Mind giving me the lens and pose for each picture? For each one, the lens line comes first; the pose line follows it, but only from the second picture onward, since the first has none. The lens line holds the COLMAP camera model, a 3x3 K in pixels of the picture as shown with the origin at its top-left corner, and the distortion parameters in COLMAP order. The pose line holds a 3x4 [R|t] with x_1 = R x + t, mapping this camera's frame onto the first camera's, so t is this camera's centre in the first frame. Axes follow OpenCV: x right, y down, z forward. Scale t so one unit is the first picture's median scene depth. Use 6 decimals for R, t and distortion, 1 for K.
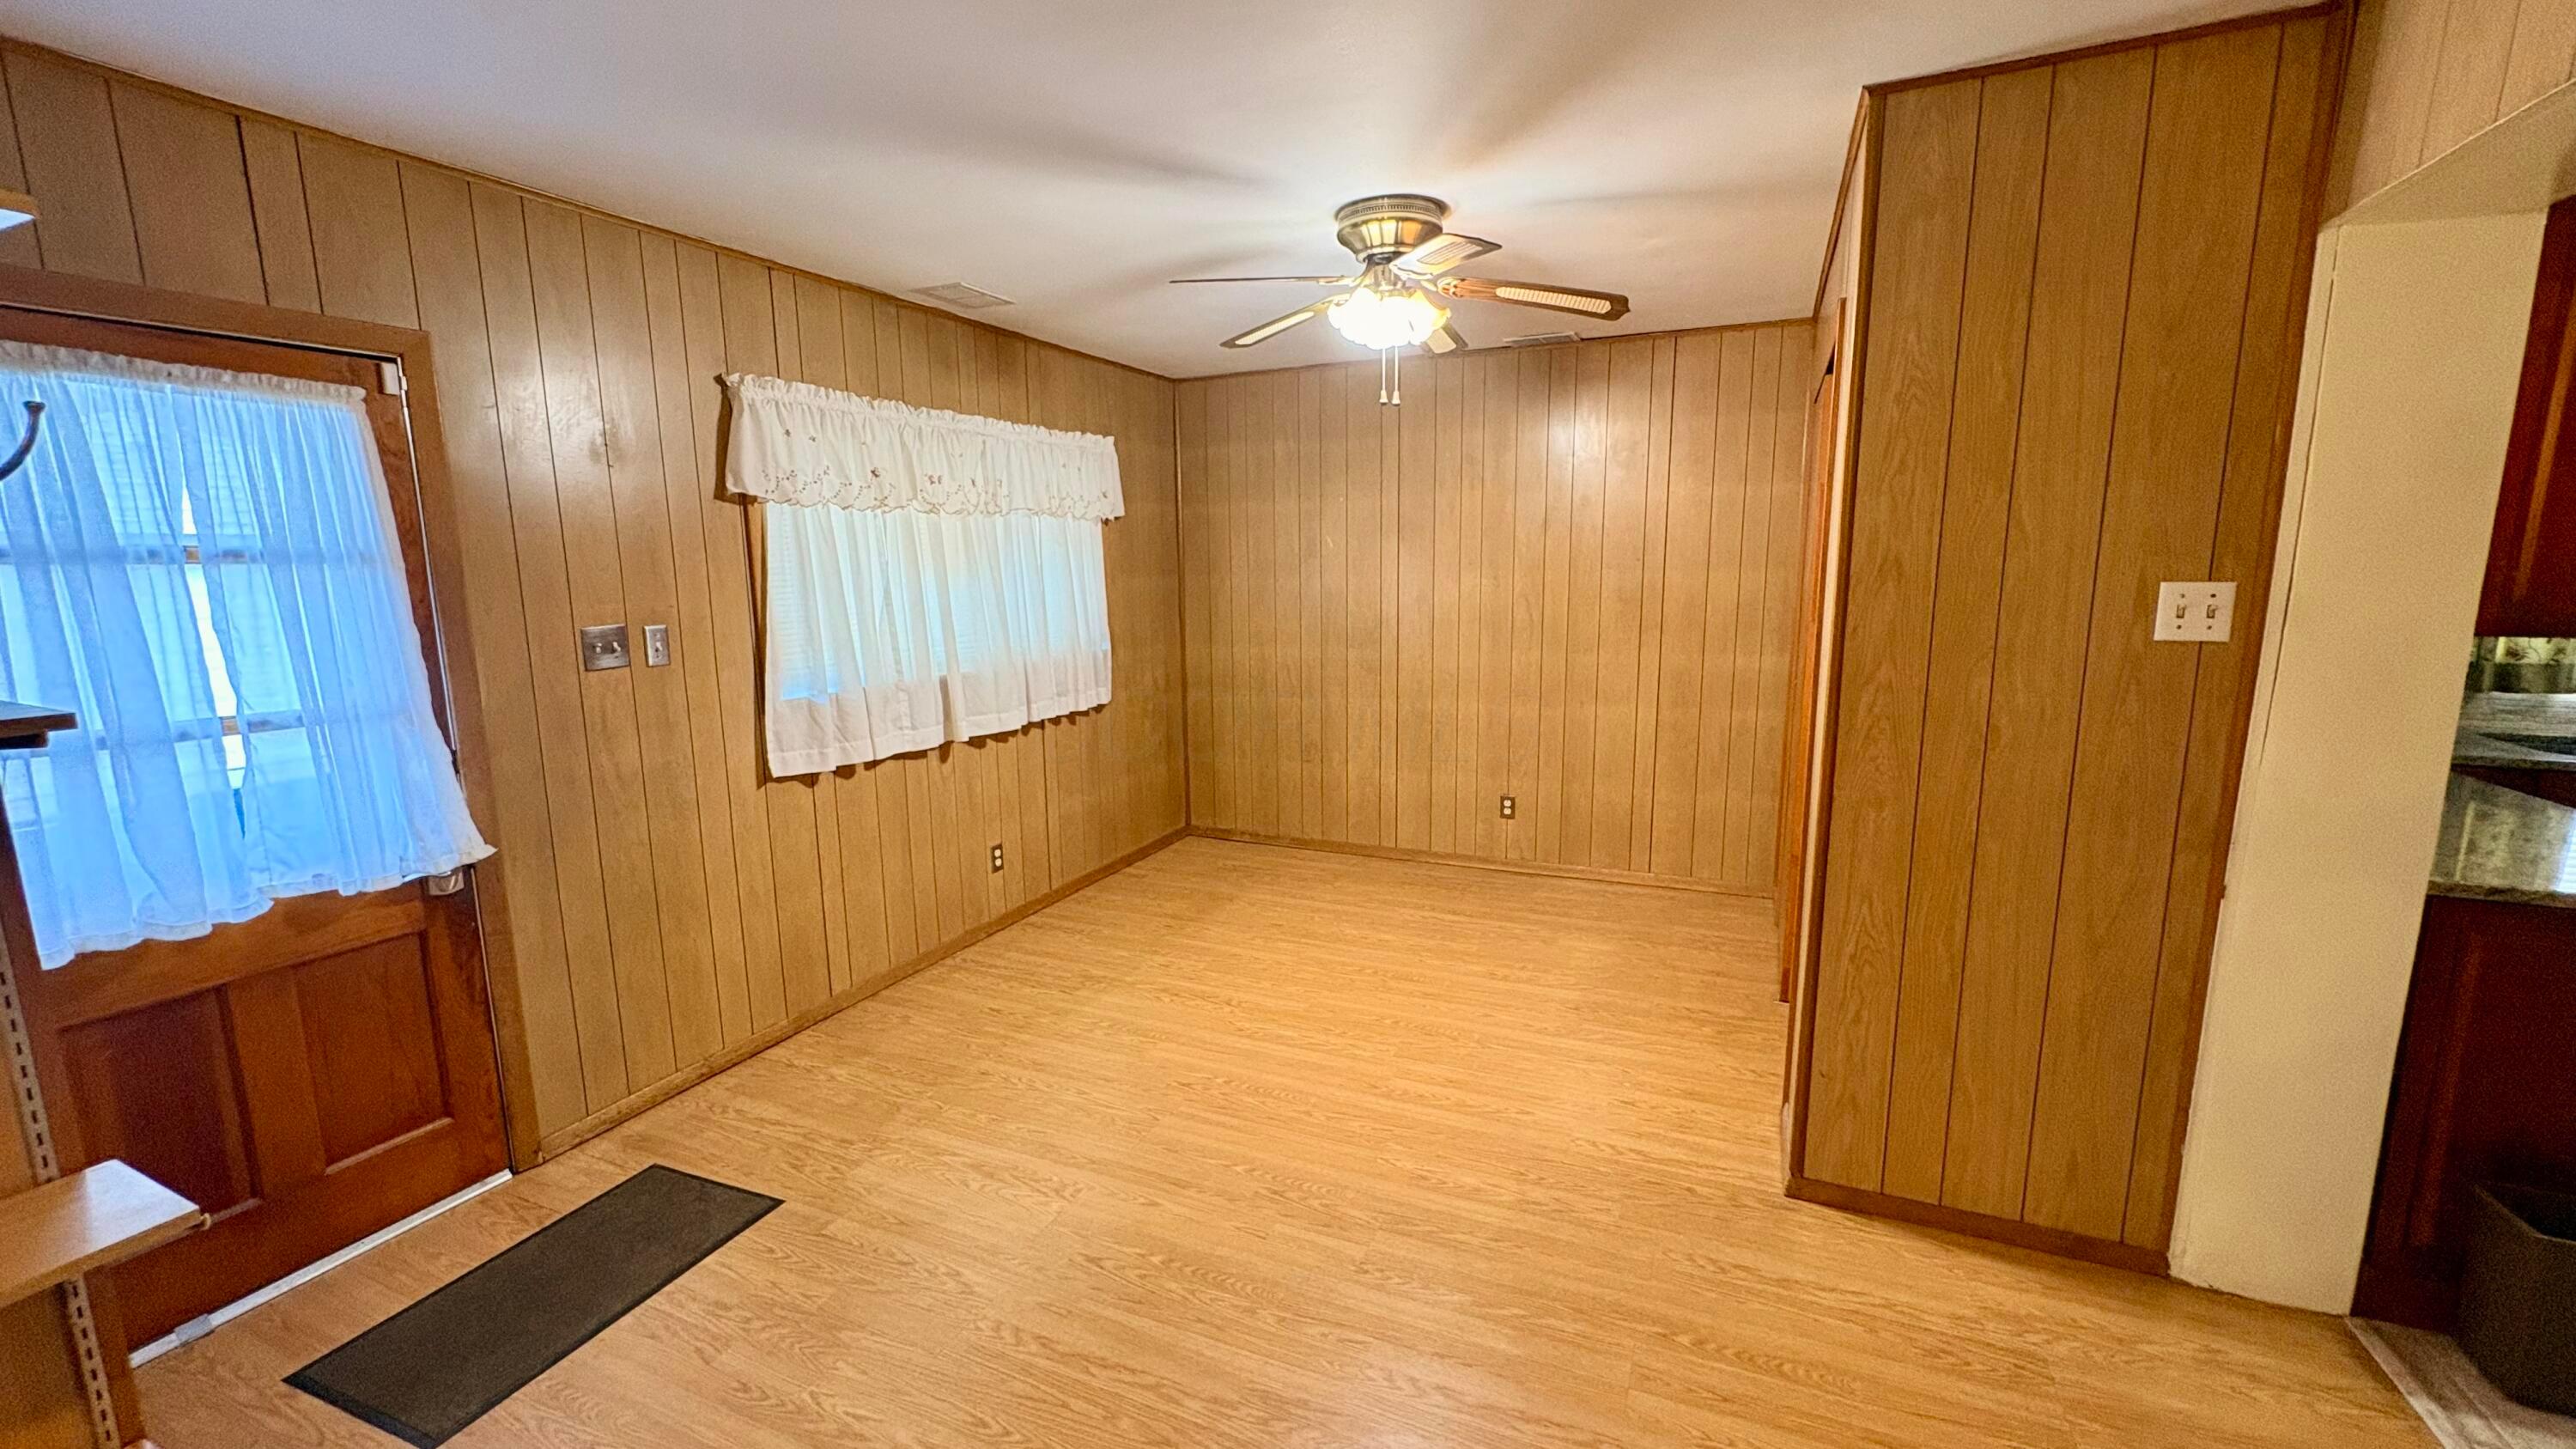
lens RADIAL K [[1027.0, 0, 1288.0], [0, 1027.0, 724.5], [0, 0, 1]] dist [-0.000498, -0.000231]
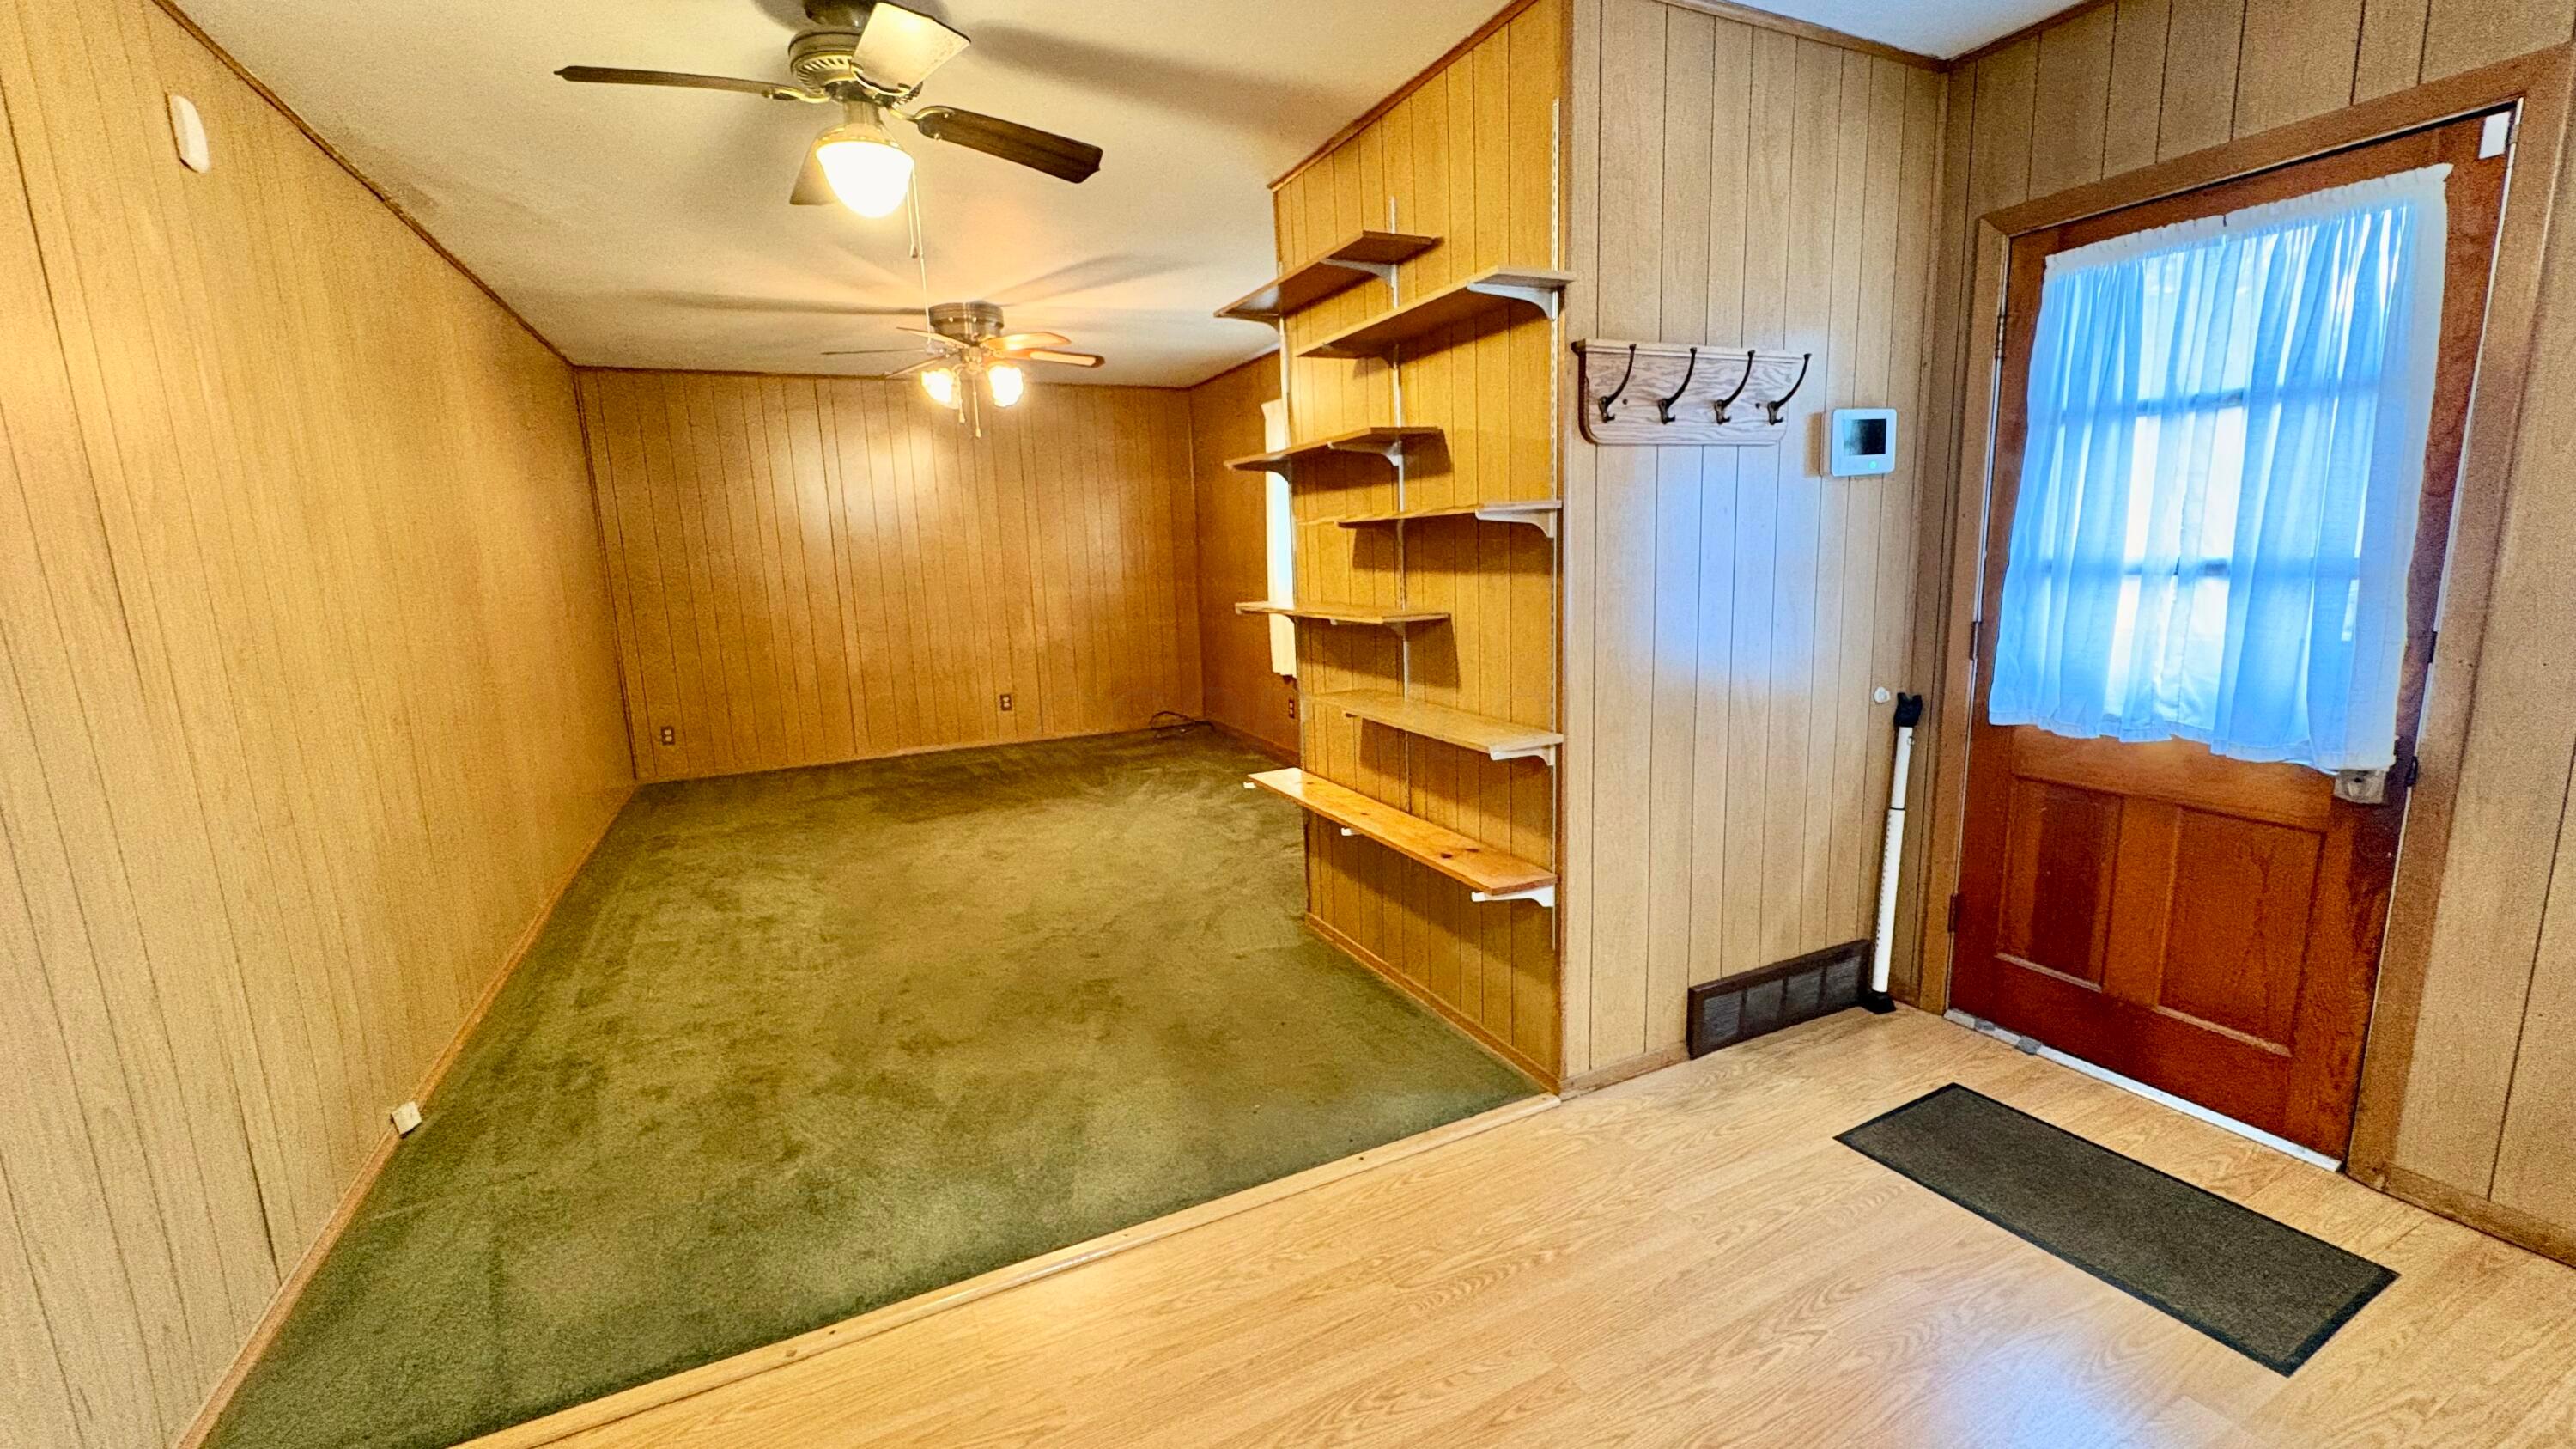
lens RADIAL K [[1027.0, 0, 1288.0], [0, 1027.0, 724.5], [0, 0, 1]] dist [-0.000498, -0.000231]
pose [[-0.652956, 0.167585, -0.738623, 0.351395], [-0.072568, 0.956885, 0.281257, -0.066328], [0.753912, 0.237249, -0.612642, 0.896068]]
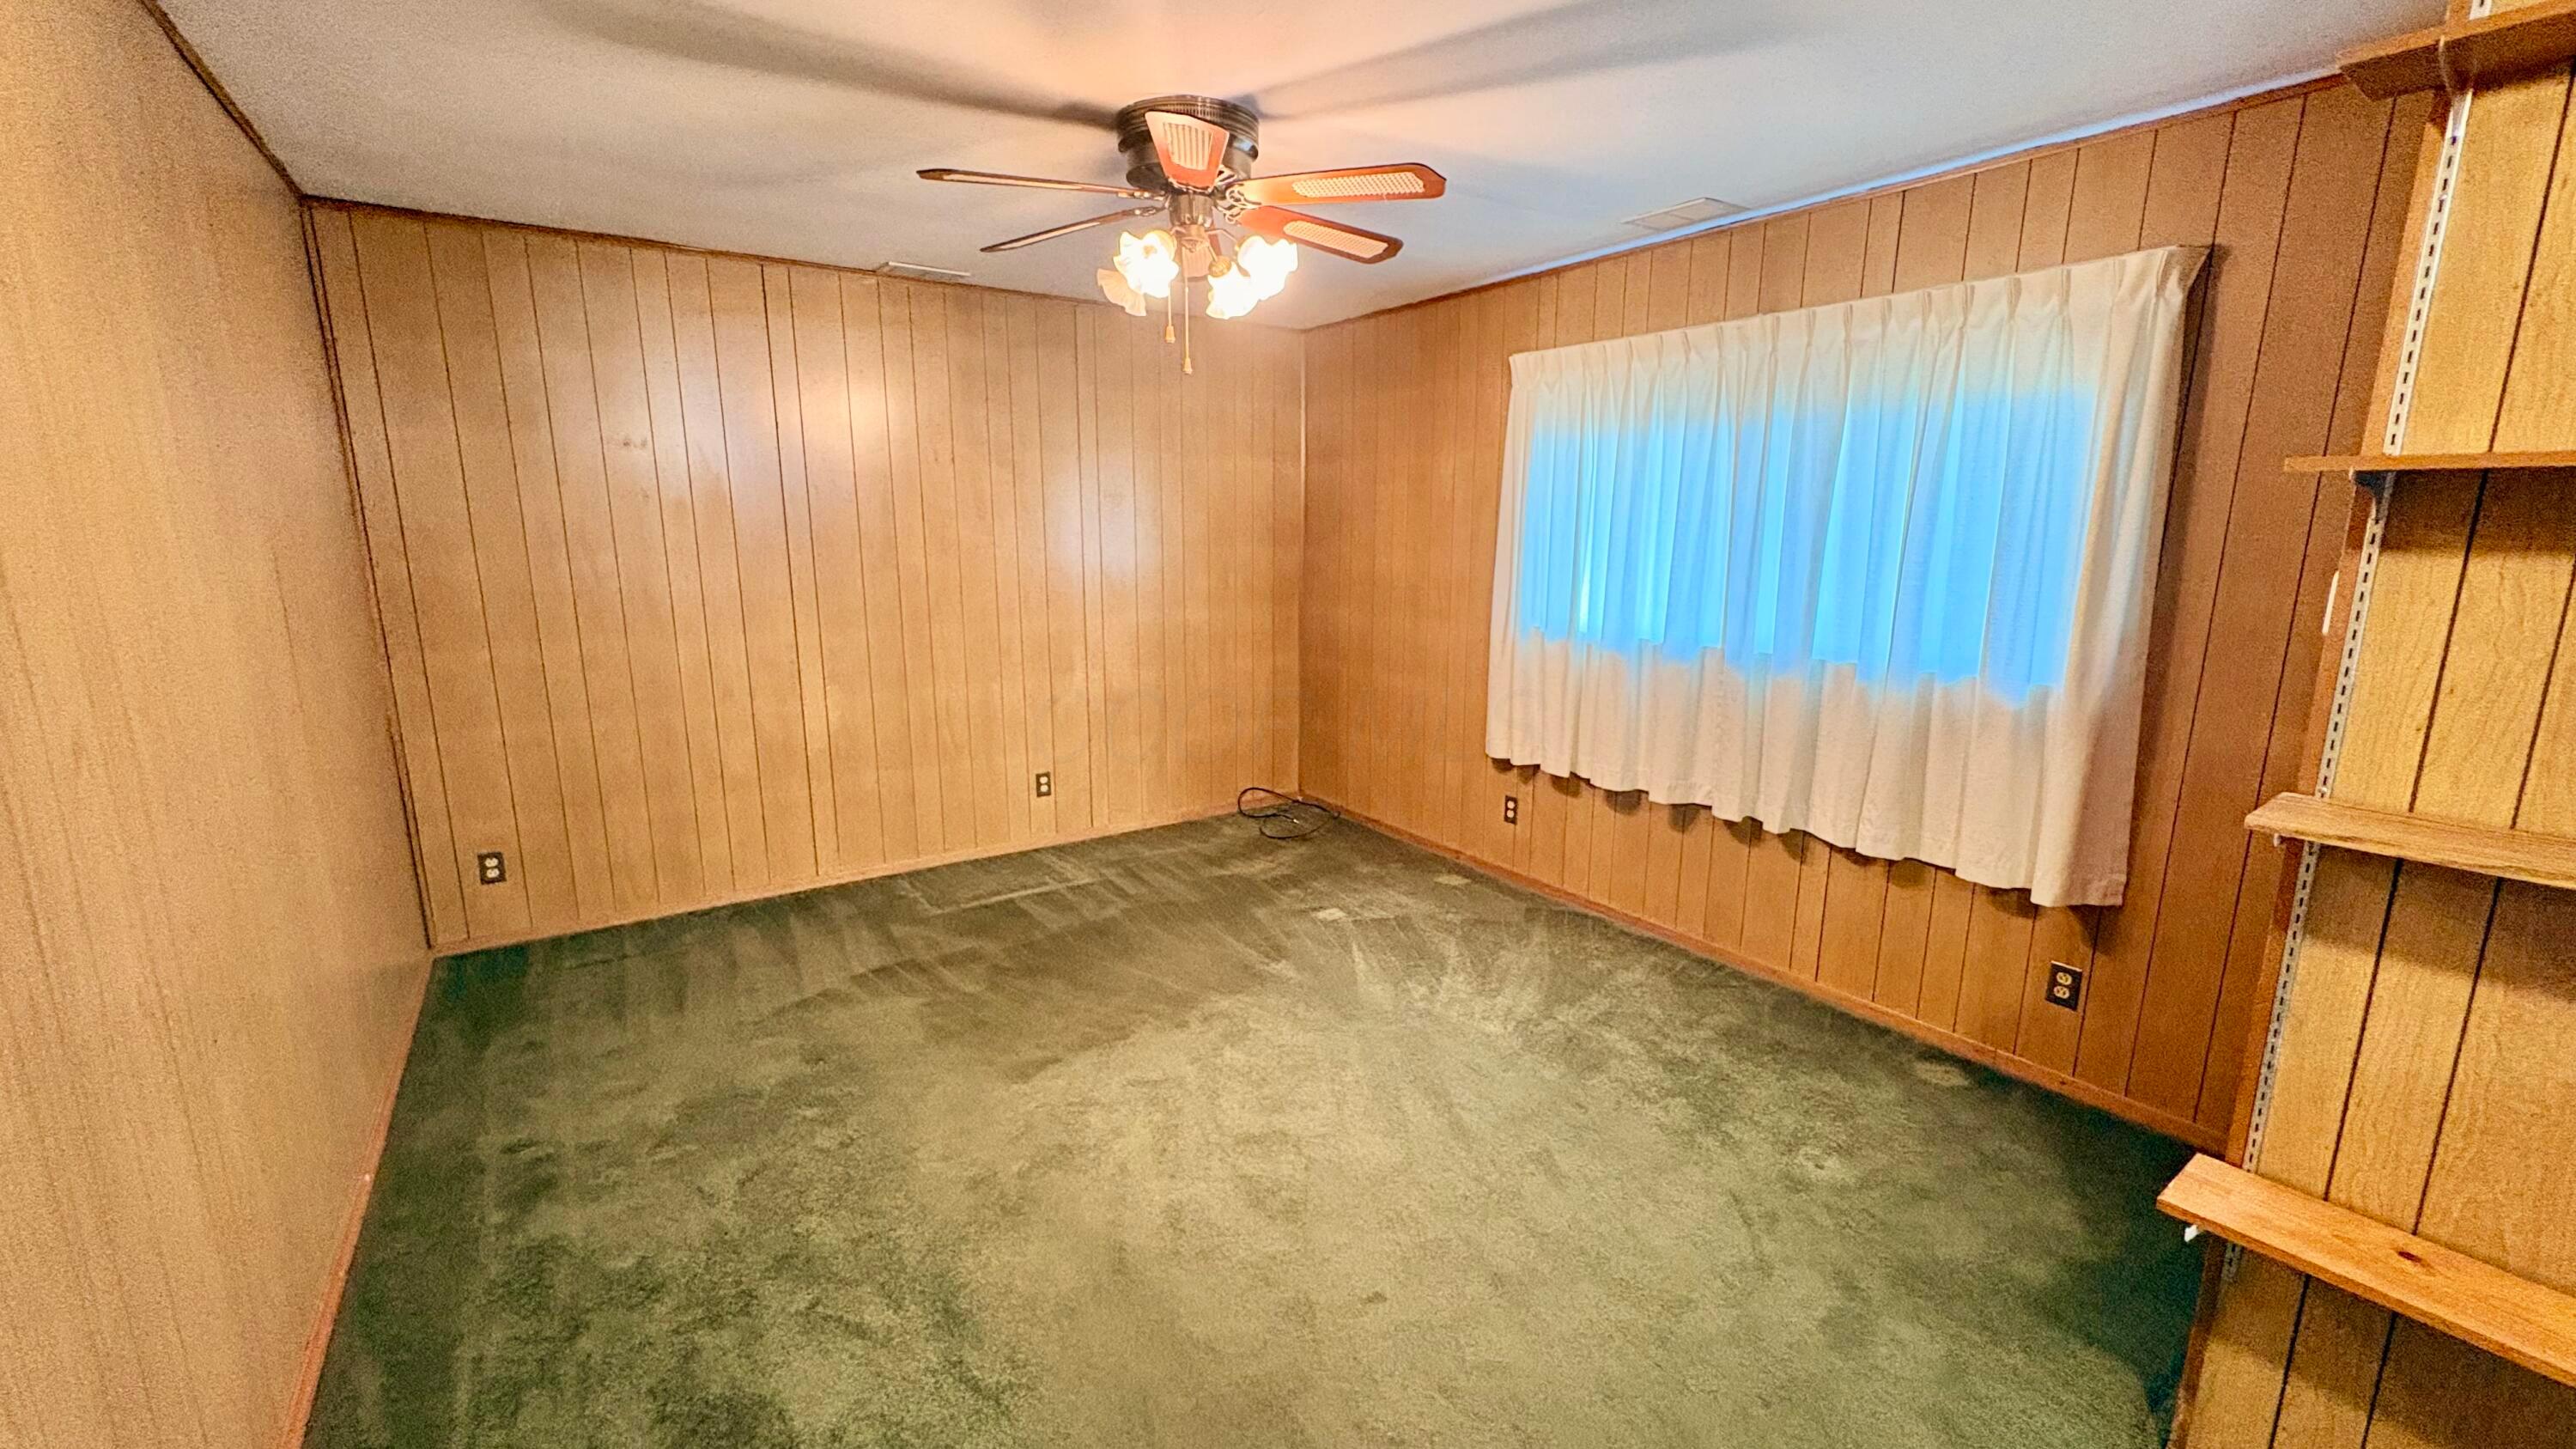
lens RADIAL K [[1027.0, 0, 1288.0], [0, 1027.0, 724.5], [0, 0, 1]] dist [-0.000498, -0.000231]
pose [[-0.521410, 0.179465, -0.834220, 0.051516], [-0.127228, 0.950355, 0.283970, 0.039772], [0.843768, 0.254201, -0.472692, -0.302798]]
